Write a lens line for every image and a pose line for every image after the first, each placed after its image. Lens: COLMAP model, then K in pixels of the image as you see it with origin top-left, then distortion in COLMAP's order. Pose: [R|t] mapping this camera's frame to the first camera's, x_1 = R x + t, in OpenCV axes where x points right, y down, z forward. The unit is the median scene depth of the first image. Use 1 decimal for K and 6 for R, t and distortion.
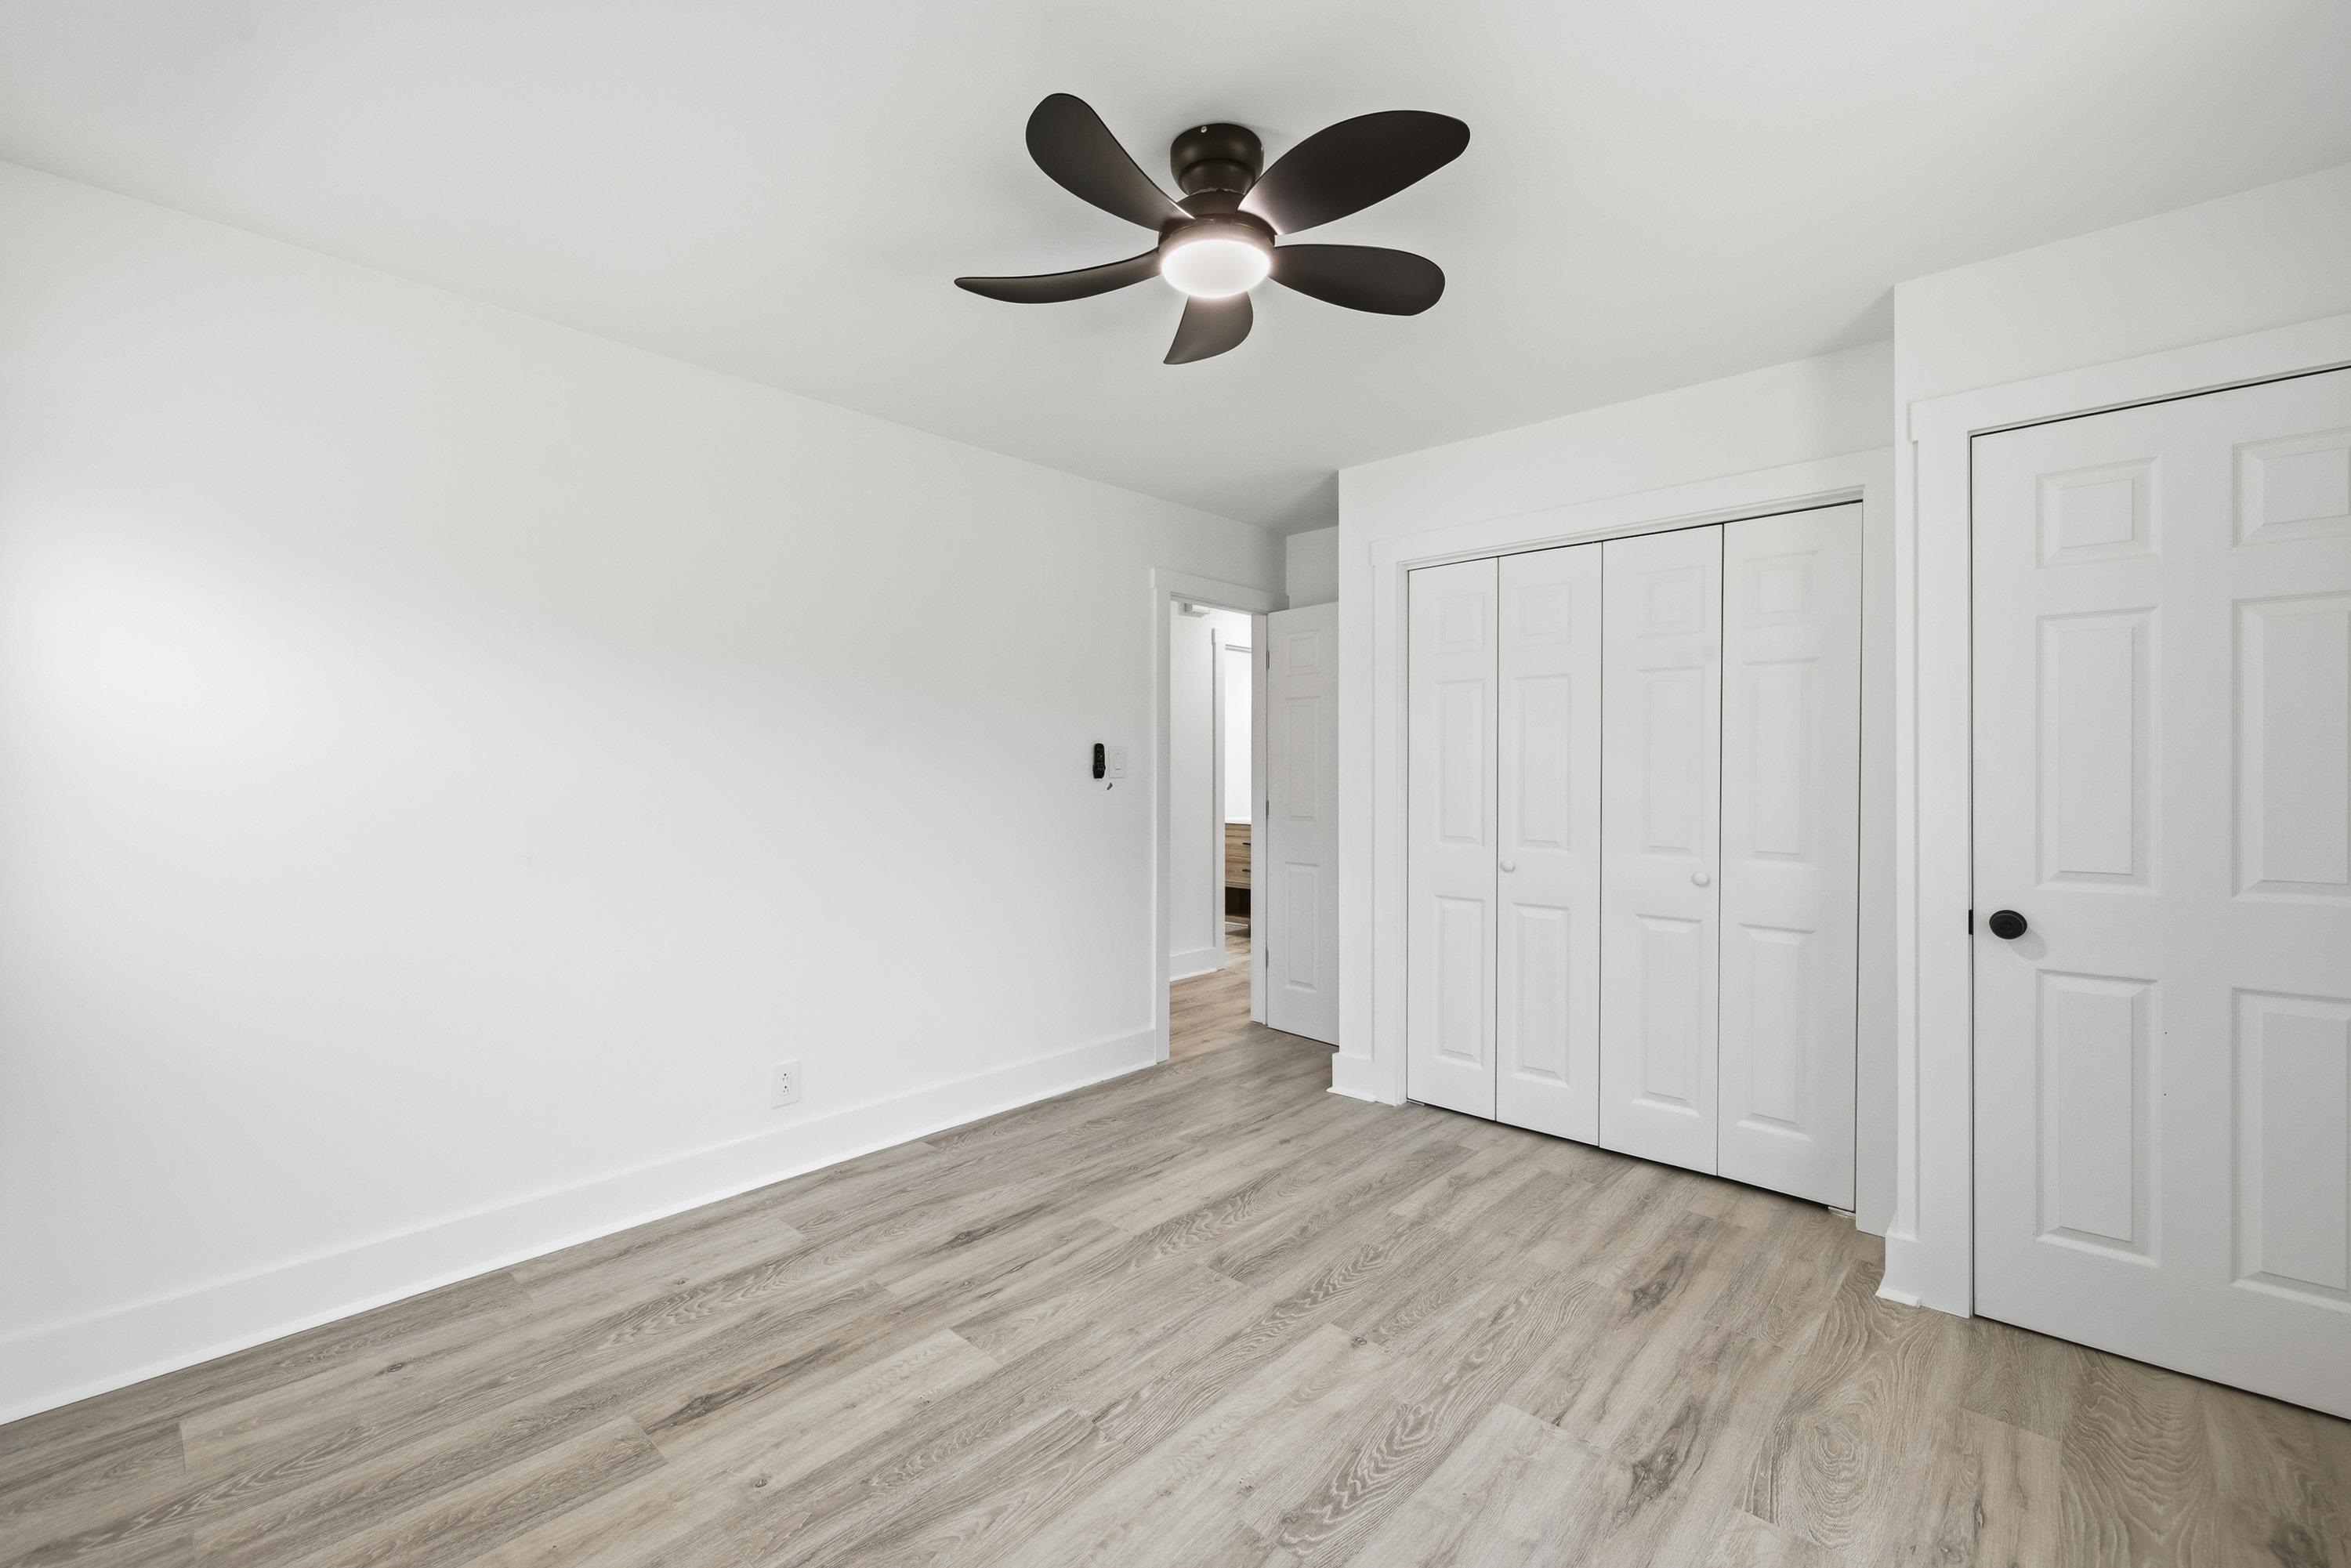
lens RADIAL K [[993.8, 0, 1159.3], [0, 993.8, 769.9], [0, 0, 1]] dist [-0.000497, -0.000089]
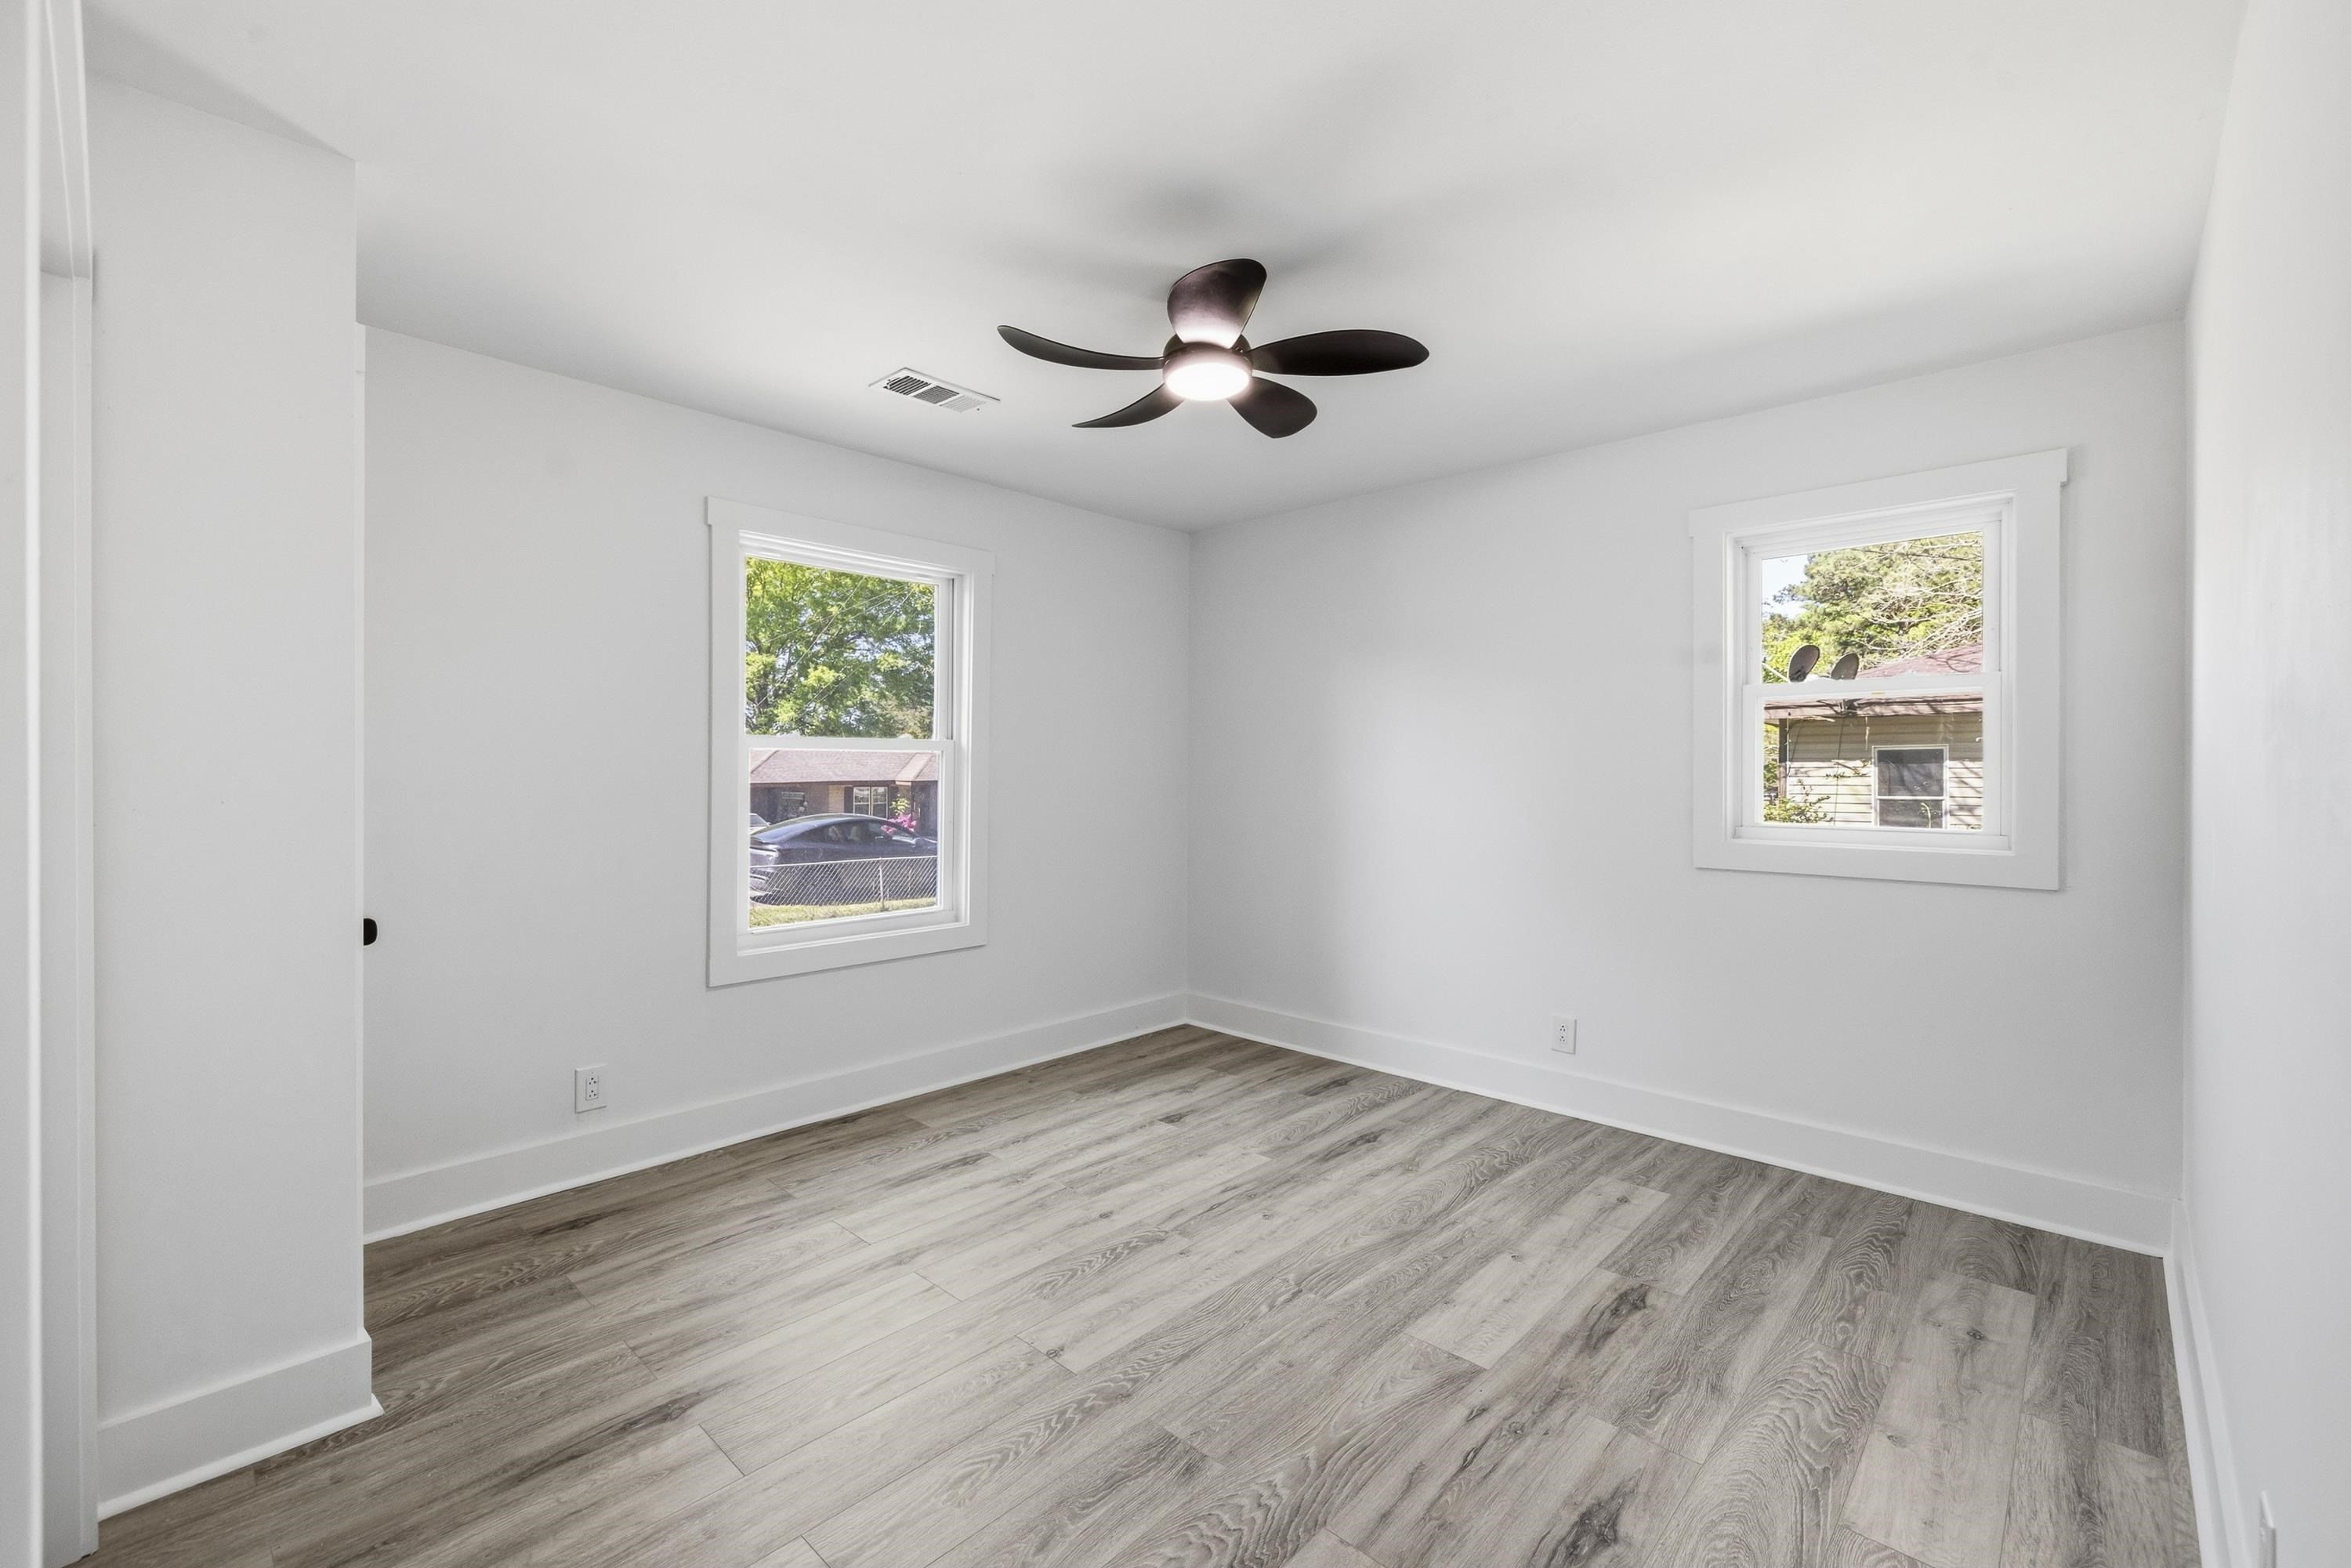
lens RADIAL K [[993.8, 0, 1159.3], [0, 993.8, 769.9], [0, 0, 1]] dist [-0.000497, -0.000089]
pose [[-0.999964, -0.003335, 0.007846, 0.094136], [-0.003318, 0.999992, 0.002228, -0.001451], [-0.007854, 0.002202, -0.999967, 2.021545]]
